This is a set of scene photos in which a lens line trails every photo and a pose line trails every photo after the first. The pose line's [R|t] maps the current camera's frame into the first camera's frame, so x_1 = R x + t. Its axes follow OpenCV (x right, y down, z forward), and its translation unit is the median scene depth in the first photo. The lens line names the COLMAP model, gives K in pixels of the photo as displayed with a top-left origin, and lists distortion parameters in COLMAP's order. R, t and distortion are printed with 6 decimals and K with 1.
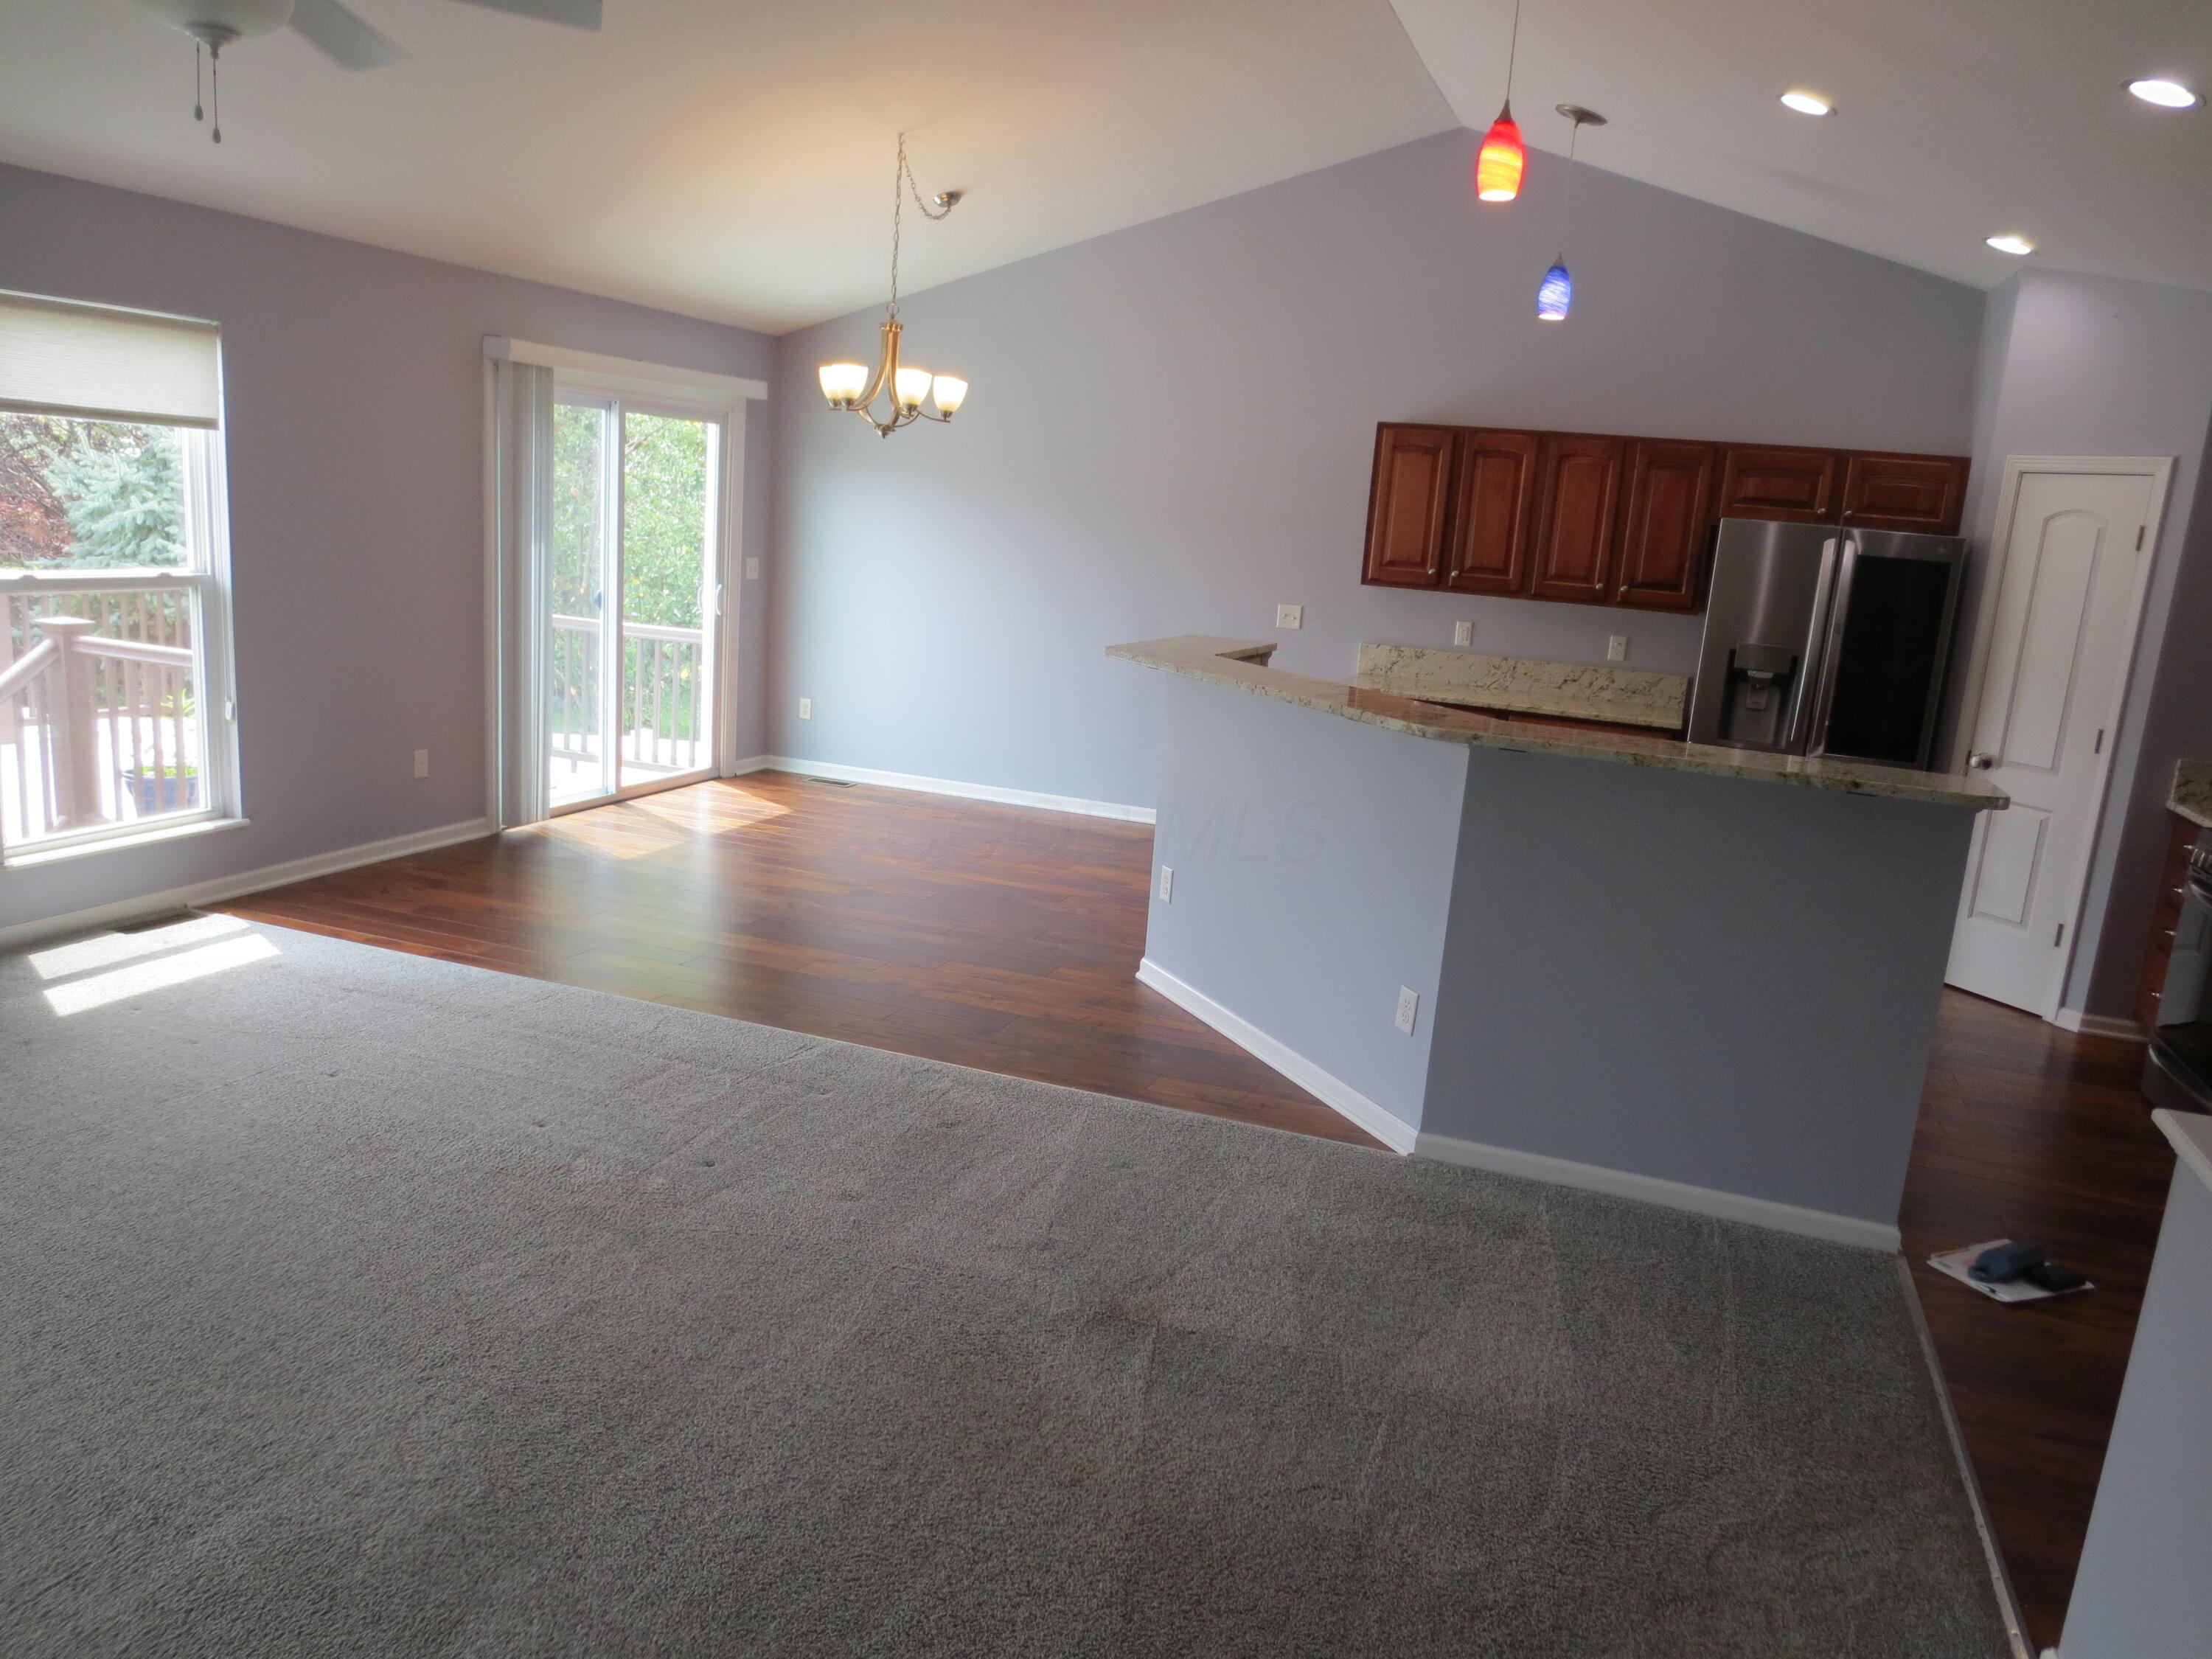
lens RADIAL K [[1566.1, 0, 1113.4], [0, 1566.1, 839.4], [0, 0, 1]] dist [-0.043939, 0.022962]
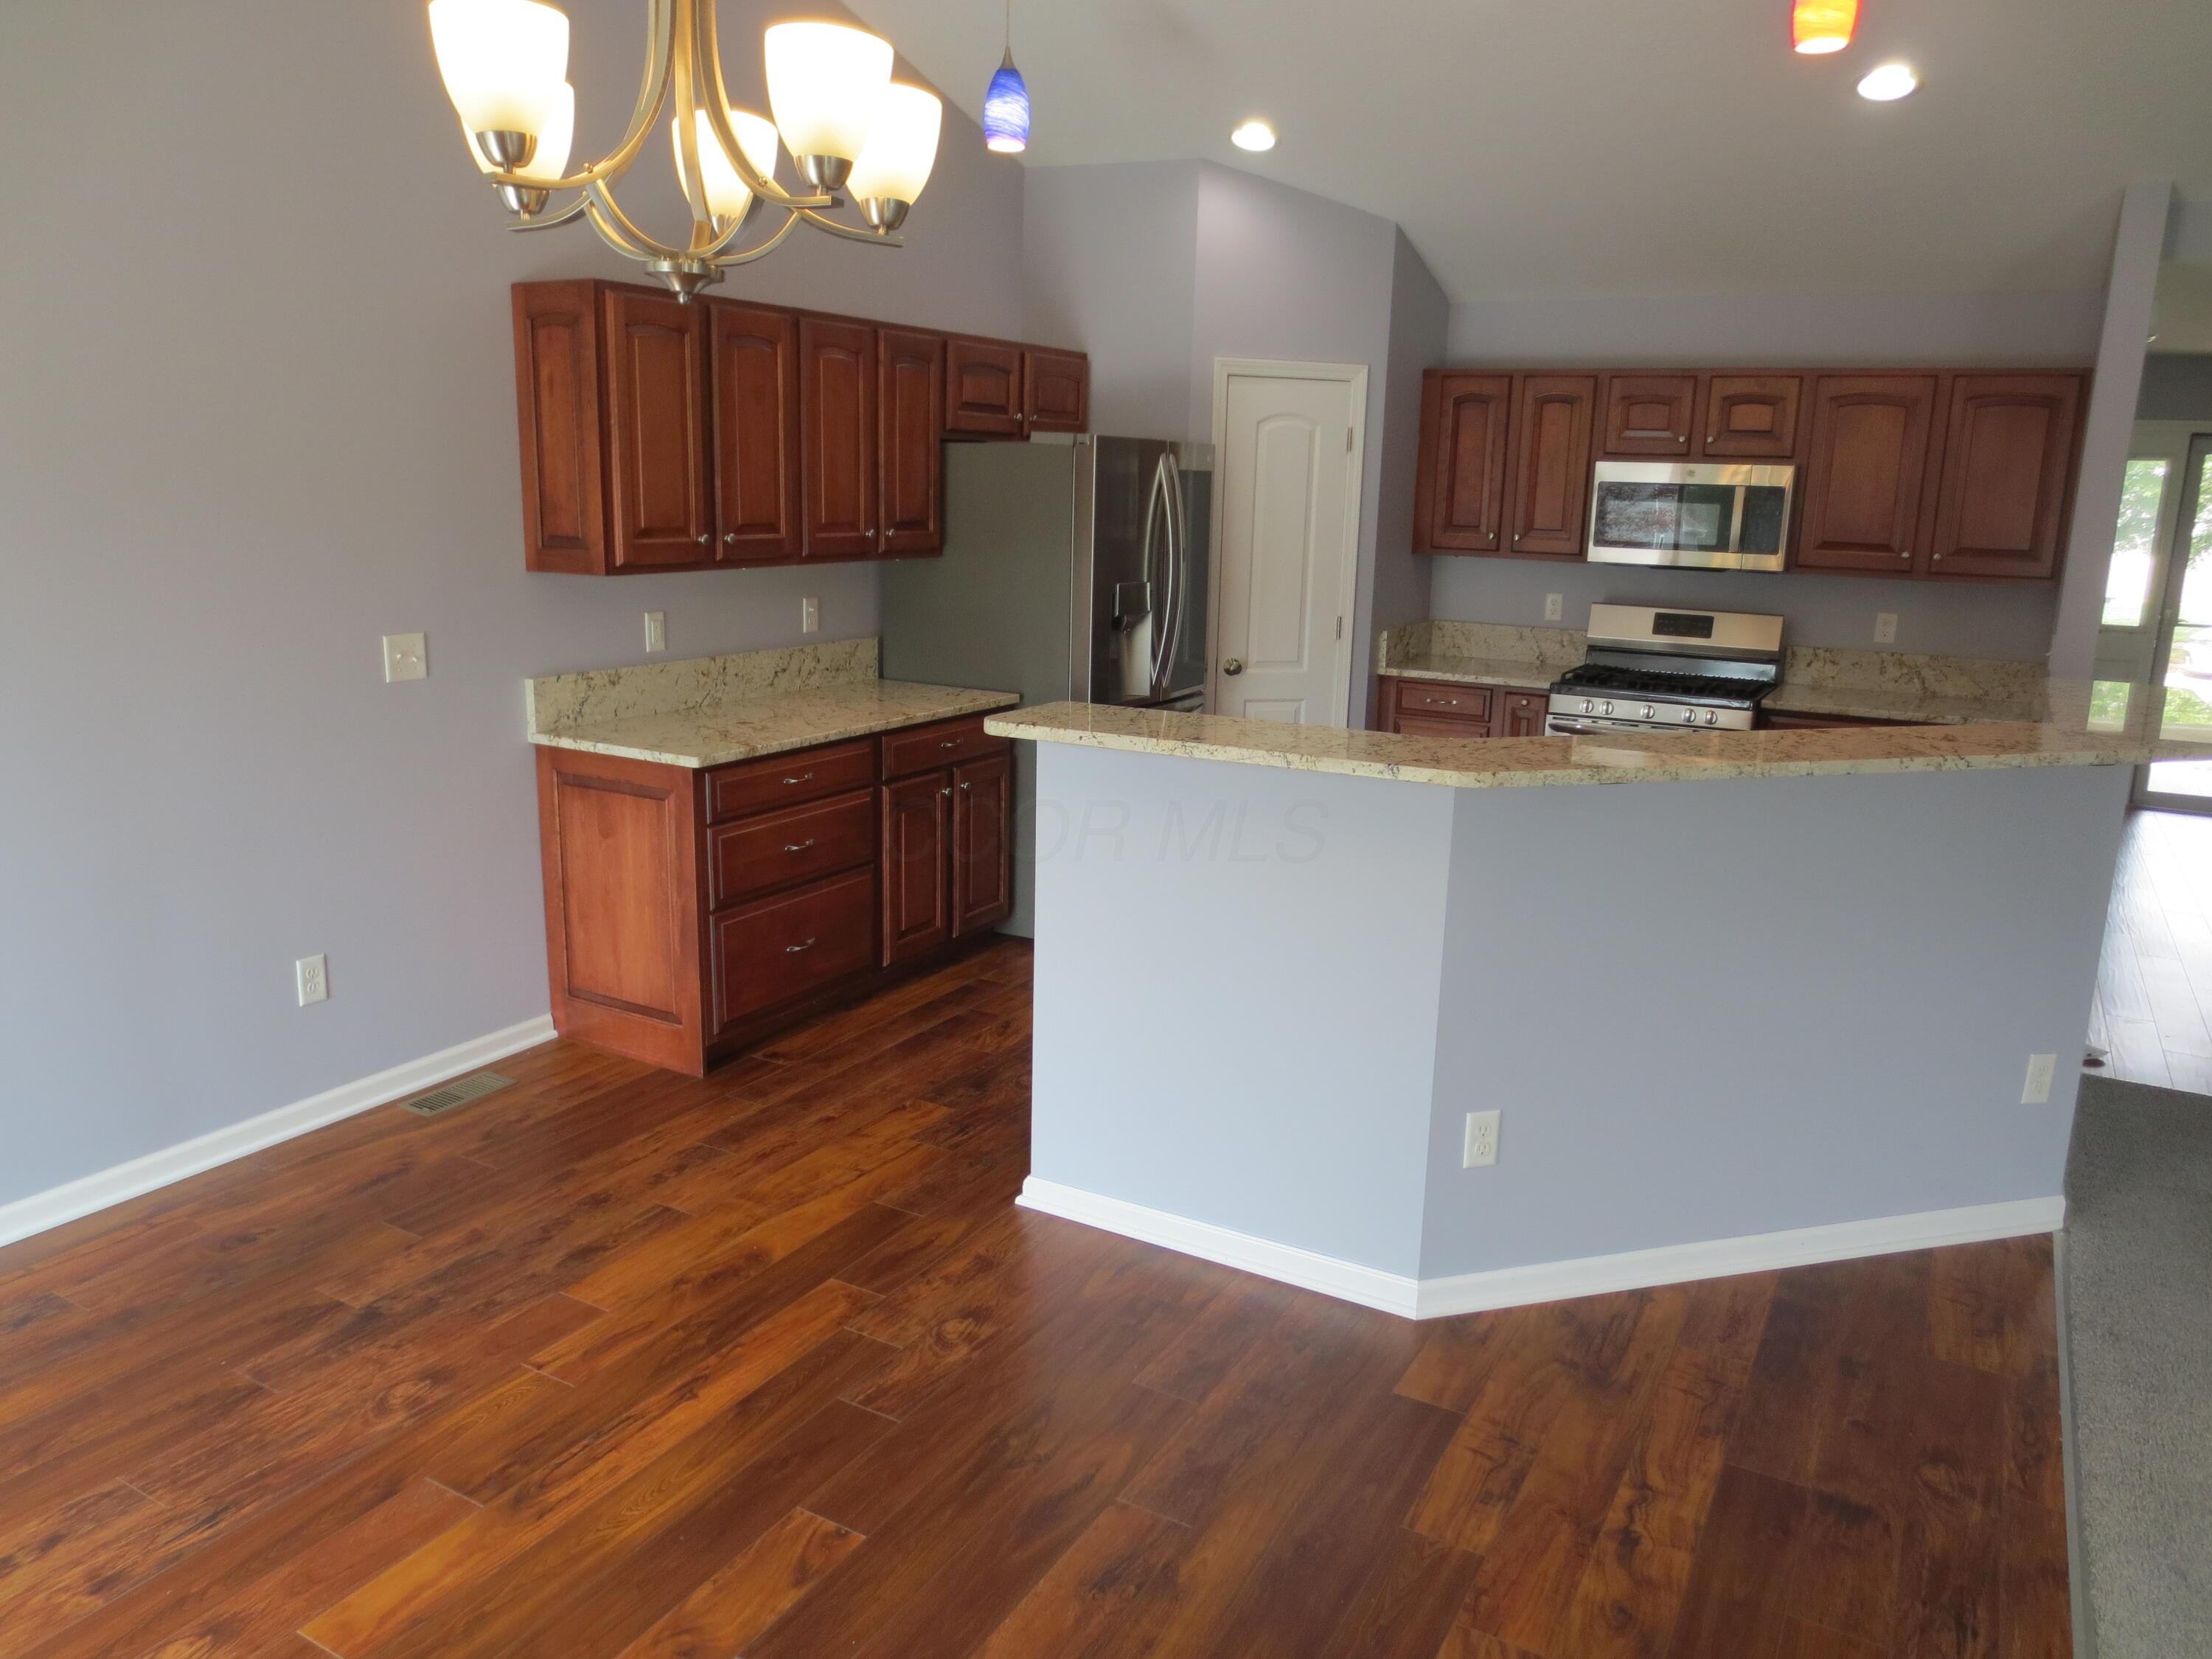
lens RADIAL K [[1566.1, 0, 1110.5], [0, 1566.1, 840.5], [0, 0, 1]] dist [-0.043939, 0.022962]
pose [[0.166751, -0.290724, 0.942164, -0.398392], [0.191673, 0.946872, 0.258252, -0.200470], [-0.967189, 0.137524, 0.213616, 0.790595]]
